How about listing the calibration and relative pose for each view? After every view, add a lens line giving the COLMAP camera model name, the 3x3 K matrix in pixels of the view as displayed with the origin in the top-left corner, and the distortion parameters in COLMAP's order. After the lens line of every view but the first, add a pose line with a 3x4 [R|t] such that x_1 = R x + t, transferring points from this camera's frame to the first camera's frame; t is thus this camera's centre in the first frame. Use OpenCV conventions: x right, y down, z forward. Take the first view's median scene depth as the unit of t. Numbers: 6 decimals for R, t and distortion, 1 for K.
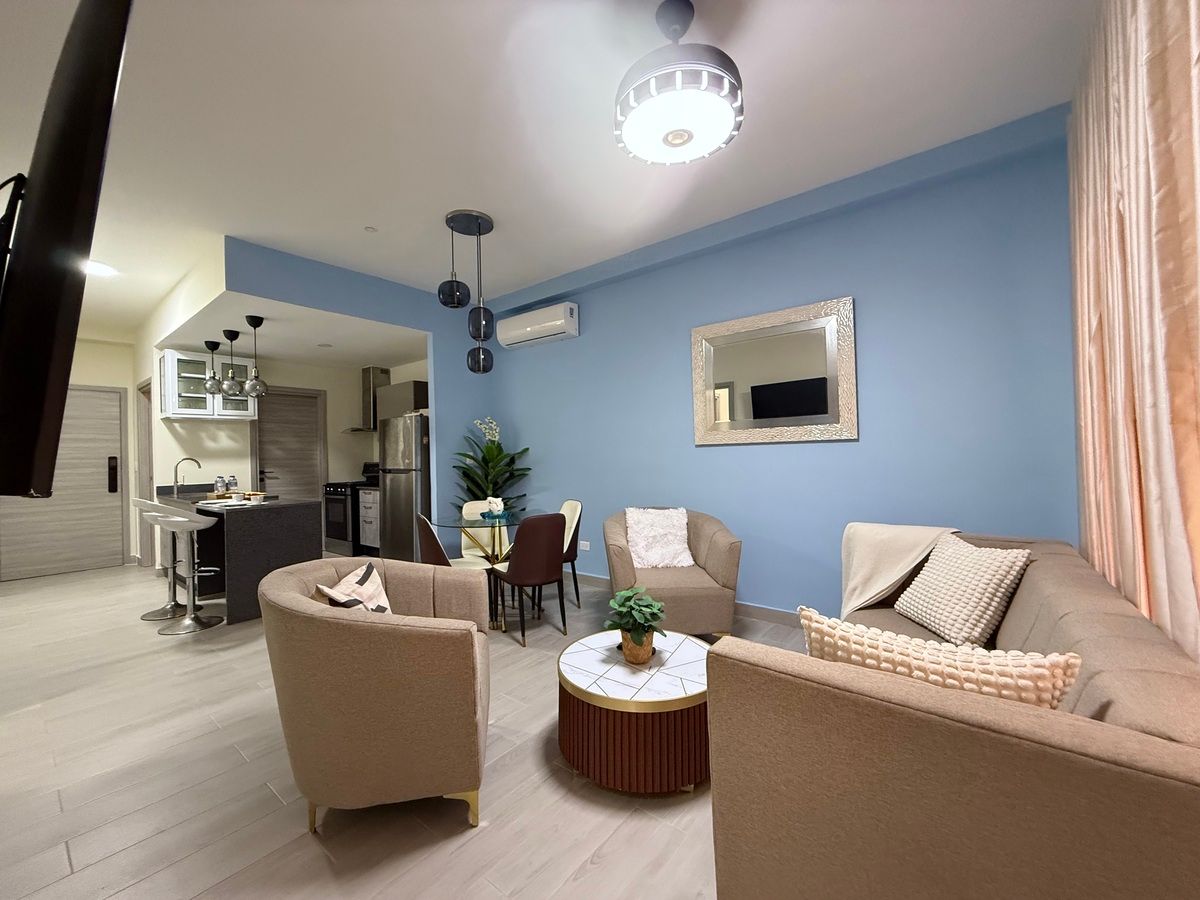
lens RADIAL K [[478.6, 0, 598.3], [0, 478.6, 448.4], [0, 0, 1]] dist [-0.000301, 0.000136]
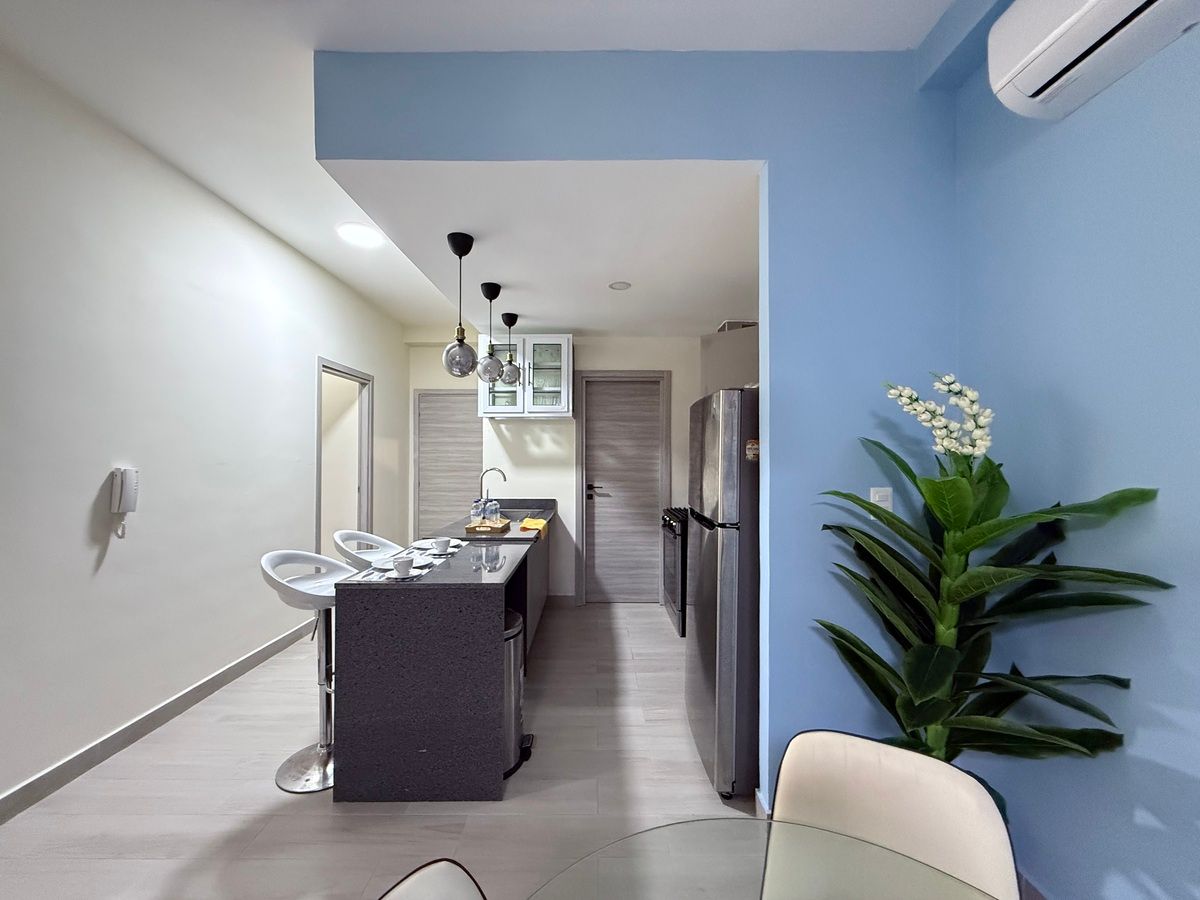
lens RADIAL K [[478.6, 0, 597.4], [0, 478.6, 448.7], [0, 0, 1]] dist [-0.000301, 0.000136]
pose [[0.627330, 0.013168, -0.778642, -0.119719], [-0.008168, 0.999913, 0.010330, -0.019235], [0.778711, -0.000120, 0.627383, 0.578085]]
